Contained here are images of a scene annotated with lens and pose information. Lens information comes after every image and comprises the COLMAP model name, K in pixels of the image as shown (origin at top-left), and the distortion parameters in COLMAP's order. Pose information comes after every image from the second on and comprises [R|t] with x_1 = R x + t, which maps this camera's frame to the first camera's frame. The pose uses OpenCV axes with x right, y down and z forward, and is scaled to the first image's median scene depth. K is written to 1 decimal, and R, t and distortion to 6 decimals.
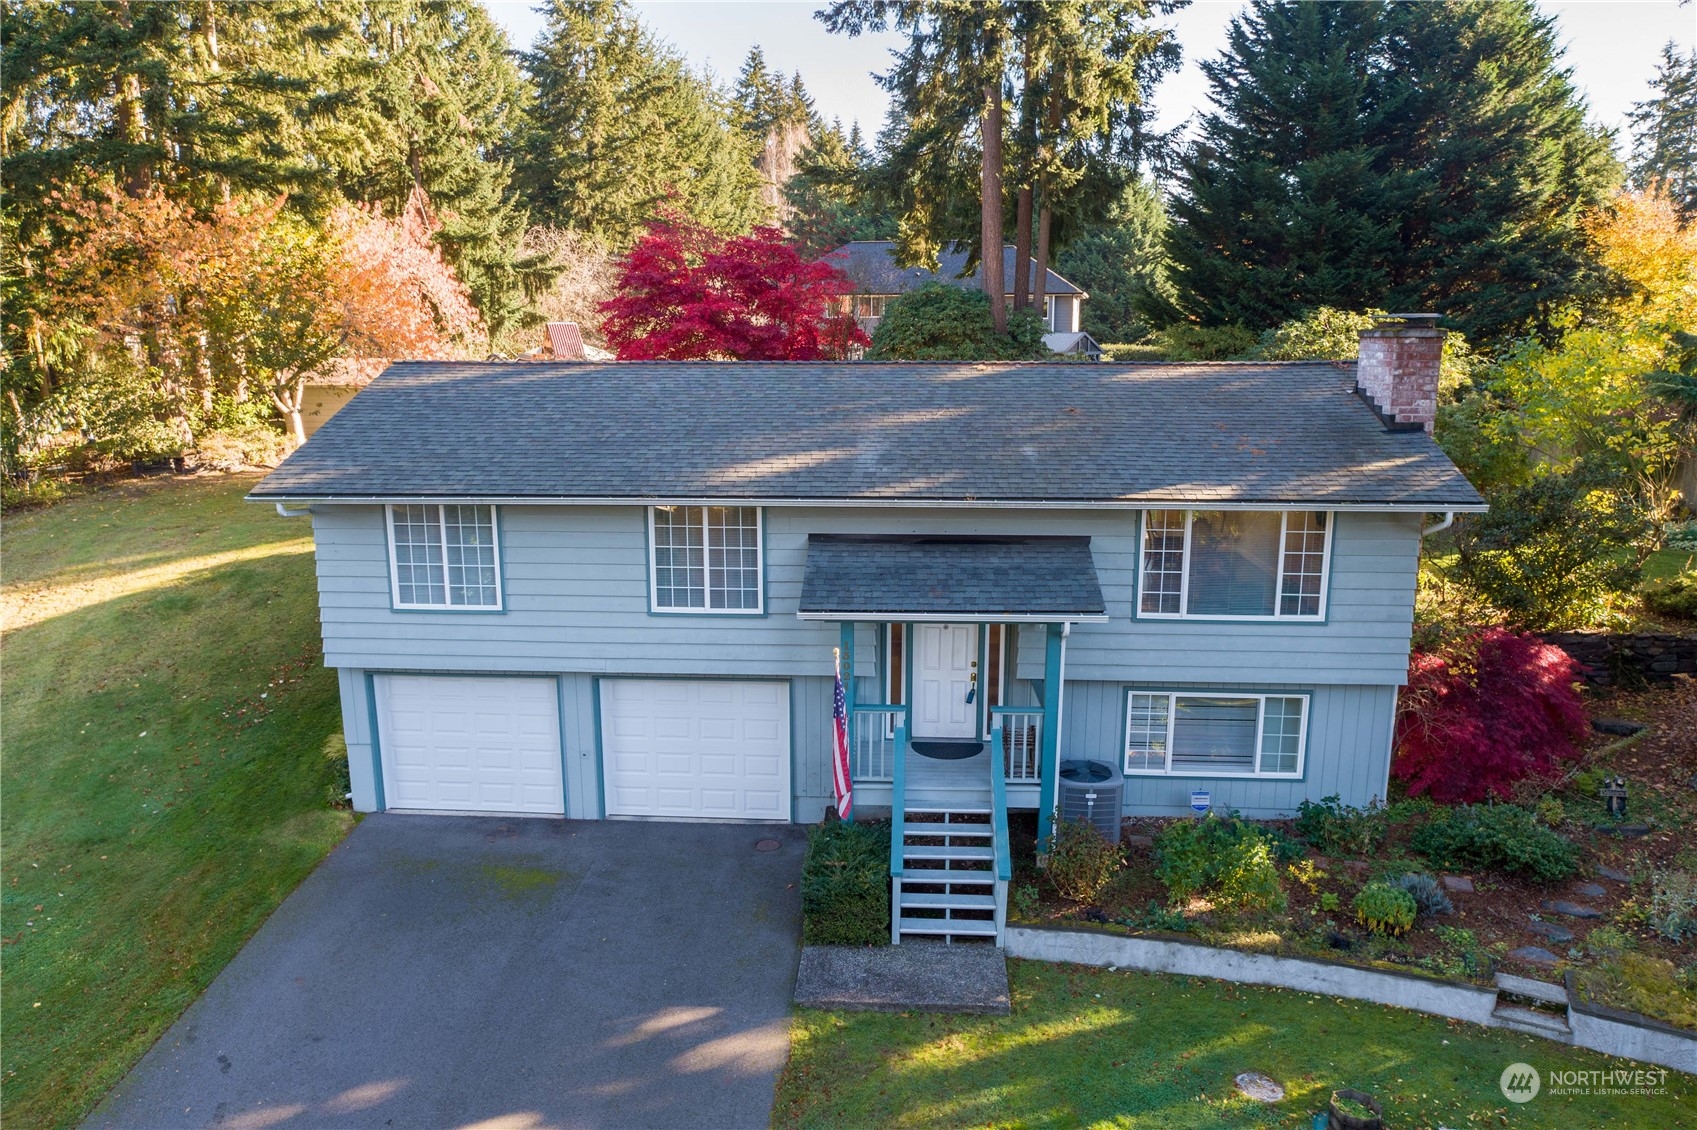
lens RADIAL K [[1186.5, 0, 848.5], [0, 1186.5, 565.0], [0, 0, 1]] dist [0.048354, -0.000529]
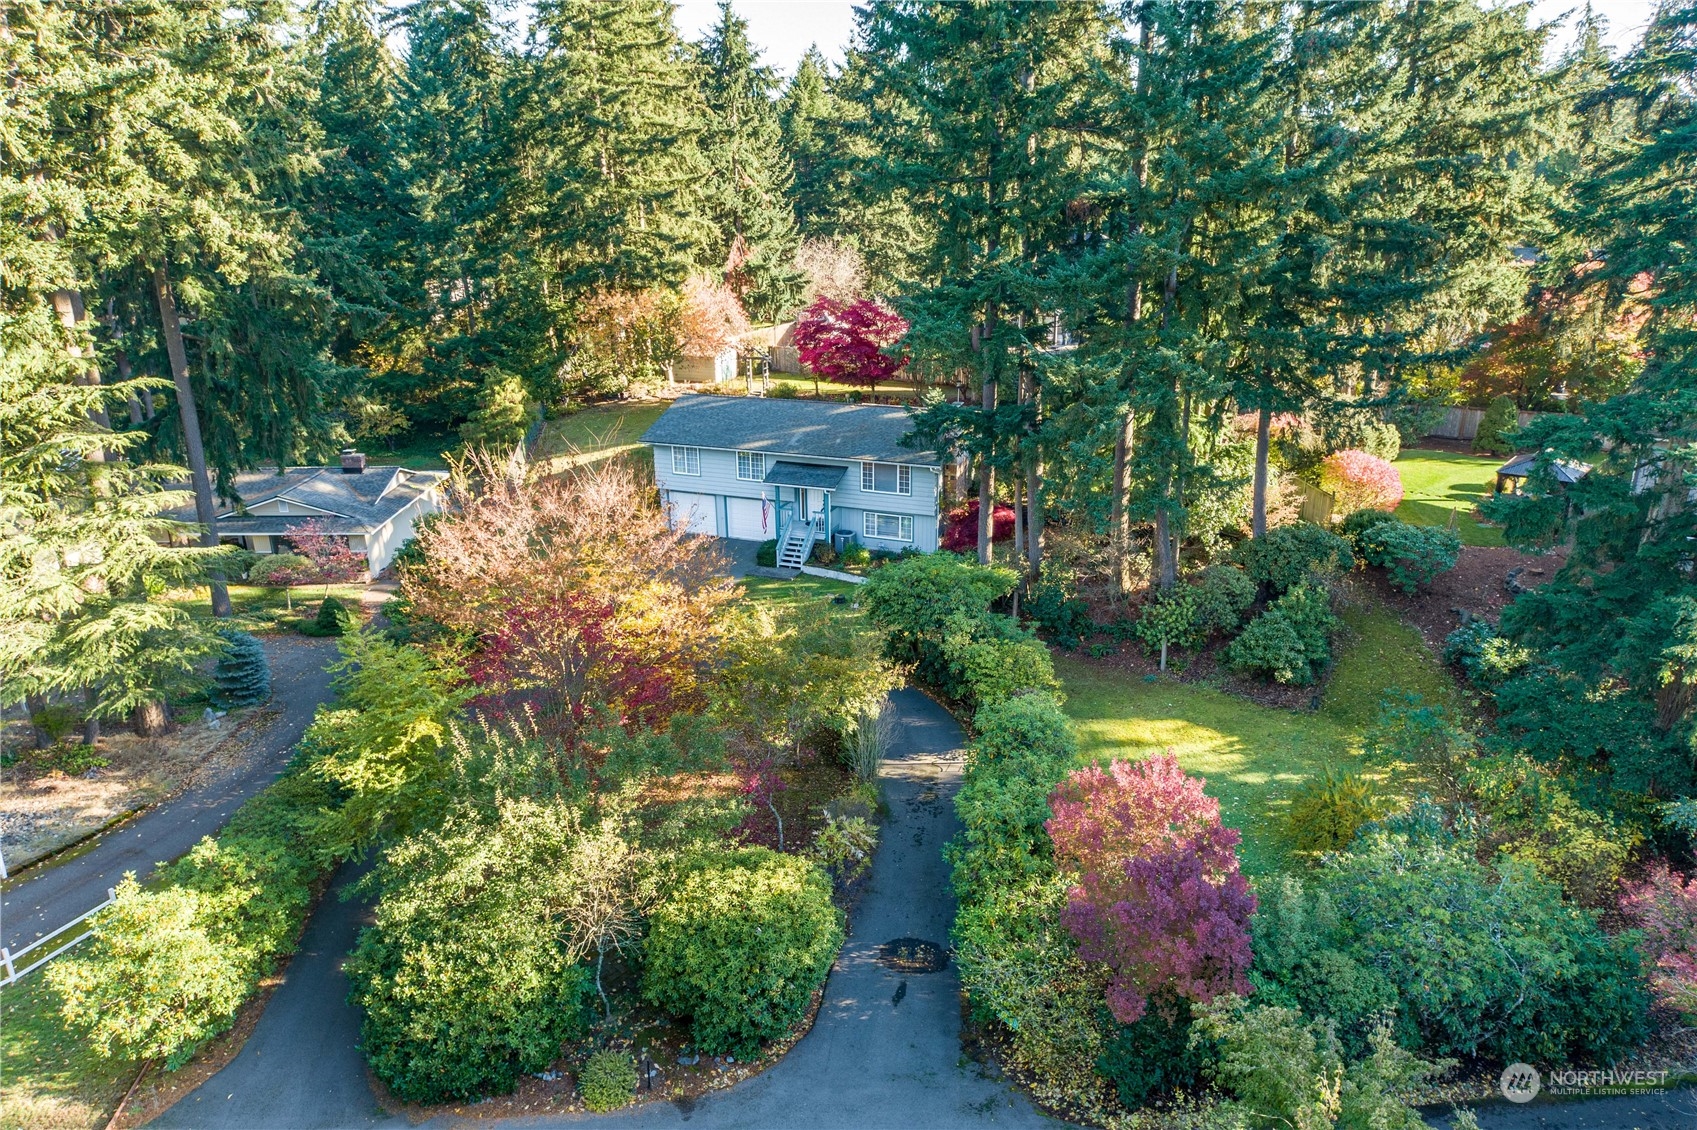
lens RADIAL K [[1186.5, 0, 848.5], [0, 1186.5, 565.0], [0, 0, 1]] dist [0.048354, -0.000529]
pose [[0.948173, 0.091271, -0.304365, 0.604963], [-0.053204, 0.989939, 0.131114, -0.091451], [0.313270, -0.108125, 0.943489, -1.095219]]
